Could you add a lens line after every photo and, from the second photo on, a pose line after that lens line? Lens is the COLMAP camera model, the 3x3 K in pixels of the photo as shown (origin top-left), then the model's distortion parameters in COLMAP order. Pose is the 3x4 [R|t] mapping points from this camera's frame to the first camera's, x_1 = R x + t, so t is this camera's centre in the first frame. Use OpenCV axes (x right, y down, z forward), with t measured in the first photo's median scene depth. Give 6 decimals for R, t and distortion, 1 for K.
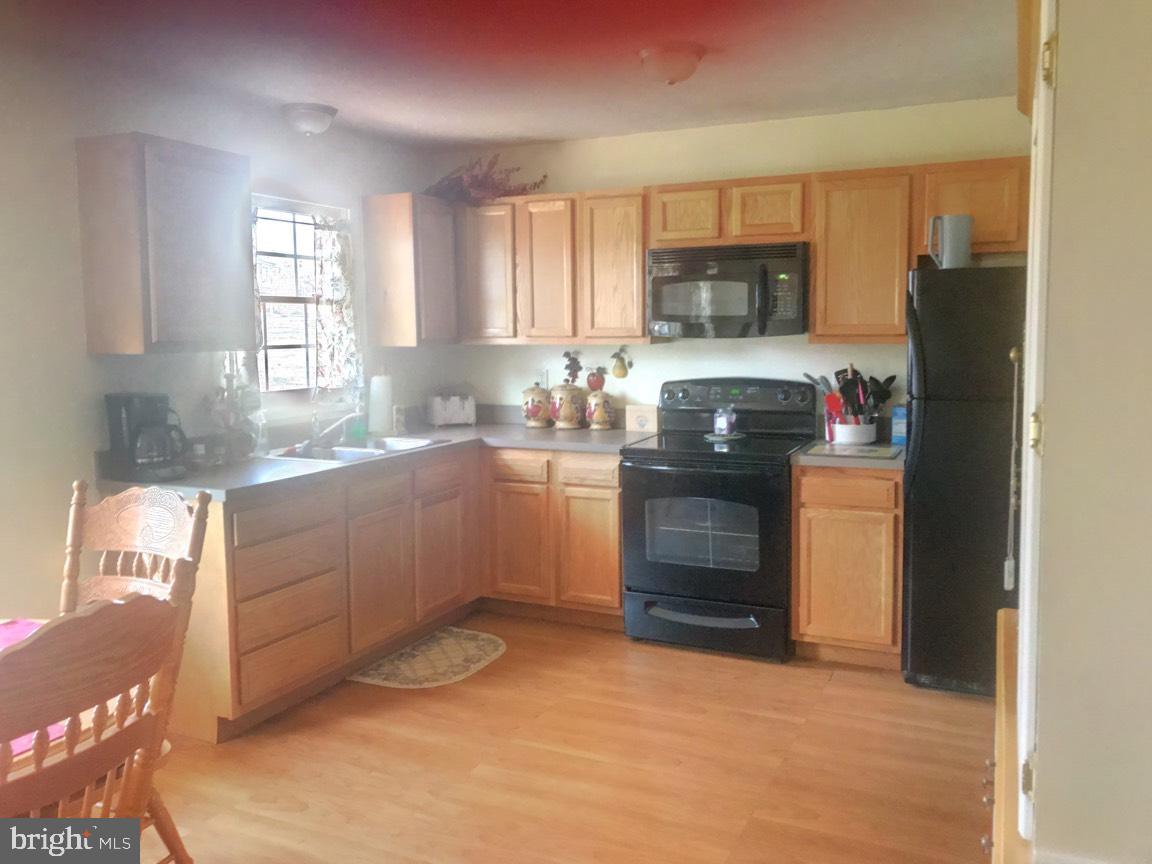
lens RADIAL K [[927.6, 0, 578.9], [0, 927.6, 401.4], [0, 0, 1]] dist [0.070219, -0.088533]
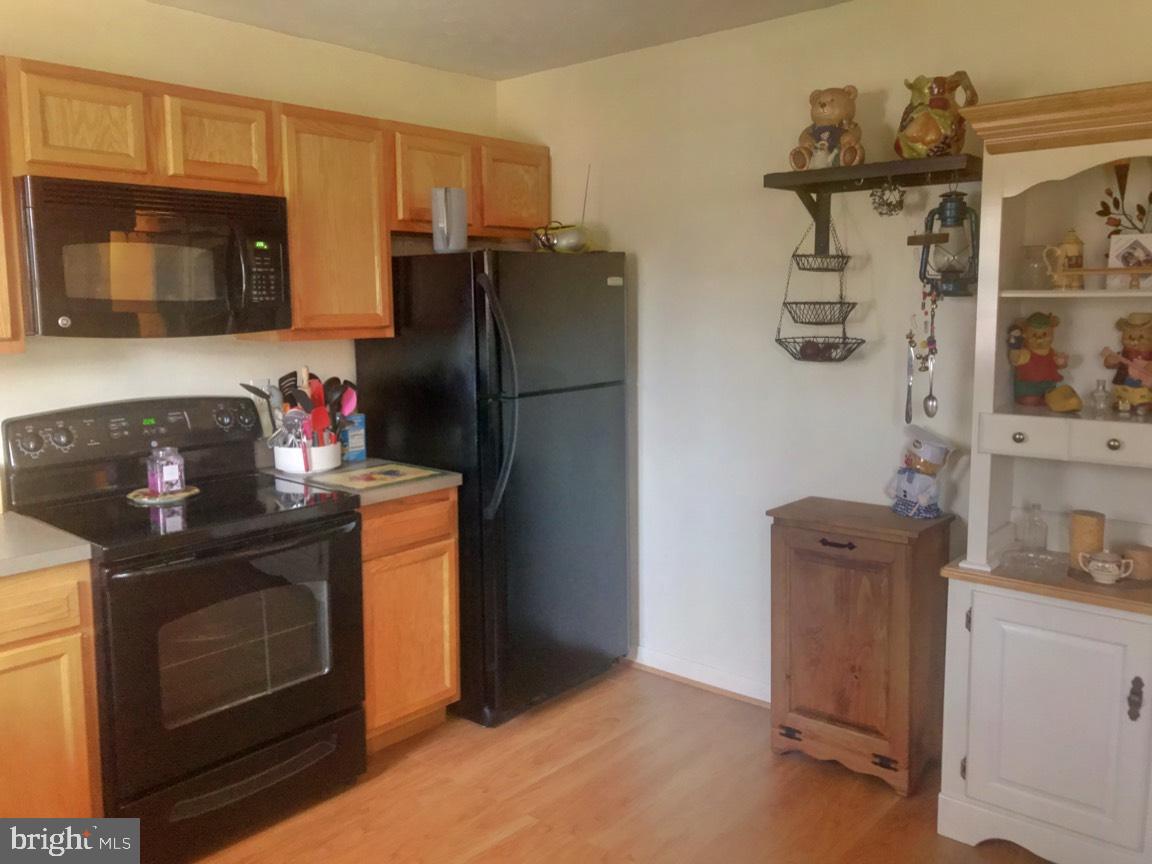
lens RADIAL K [[950.2, 0, 573.6], [0, 950.2, 396.8], [0, 0, 1]] dist [0.063982, -0.087245]
pose [[0.284667, -0.093380, 0.954068, -0.385049], [0.081686, 0.993987, 0.072914, -0.053461], [-0.955140, 0.057178, 0.290583, 0.561275]]
